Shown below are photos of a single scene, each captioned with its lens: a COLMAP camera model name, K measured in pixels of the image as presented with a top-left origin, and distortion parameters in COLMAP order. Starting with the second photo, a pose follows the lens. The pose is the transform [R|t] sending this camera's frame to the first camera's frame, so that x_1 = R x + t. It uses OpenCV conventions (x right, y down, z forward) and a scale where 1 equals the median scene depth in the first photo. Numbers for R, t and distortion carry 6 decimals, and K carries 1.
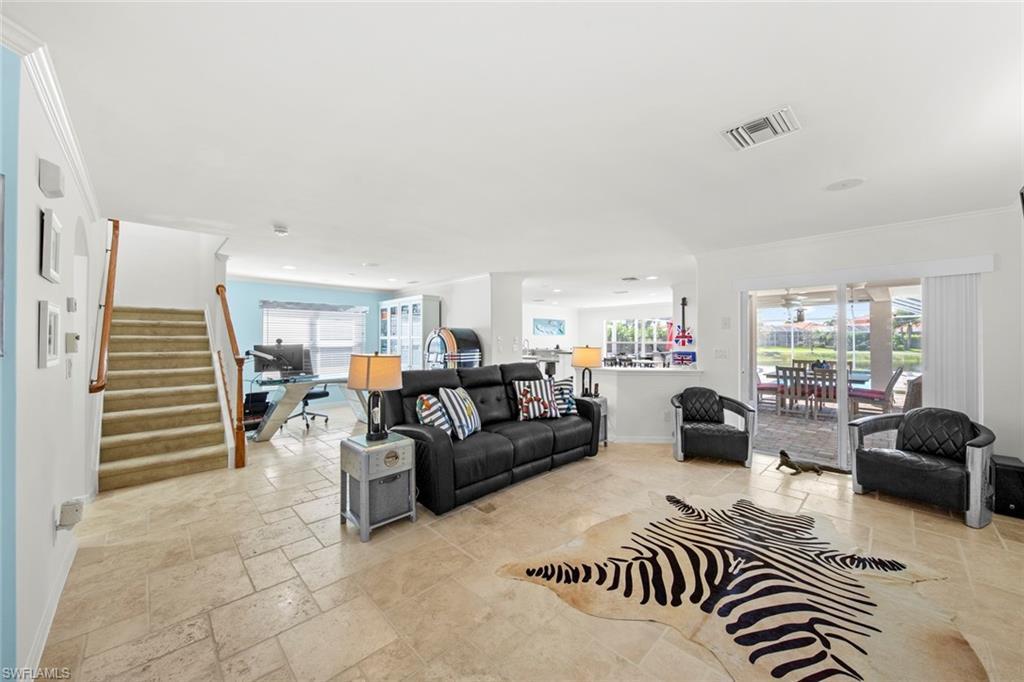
lens RADIAL K [[379.2, 0, 510.9], [0, 379.2, 336.5], [0, 0, 1]] dist [-0.000046, -0.001211]
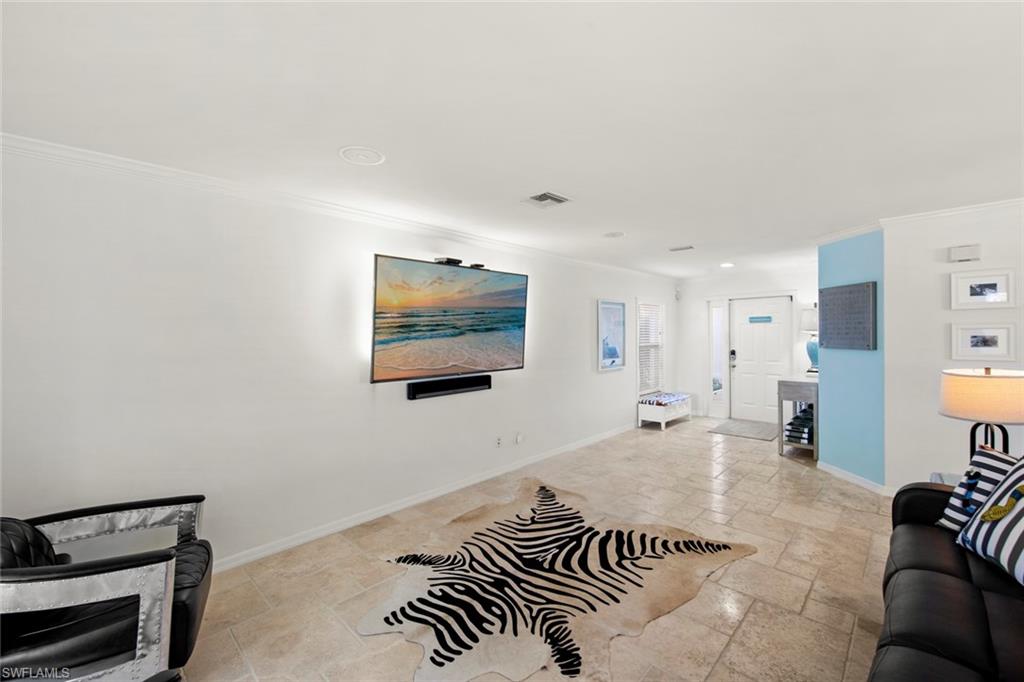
lens RADIAL K [[392.5, 0, 506.7], [0, 392.5, 334.7], [0, 0, 1]] dist [-0.005040, -0.000879]
pose [[-0.999914, 0.013128, 0.000227, 0.706602], [0.013127, 0.999911, -0.002548, -0.048798], [-0.000260, -0.002545, -0.999997, 2.155998]]
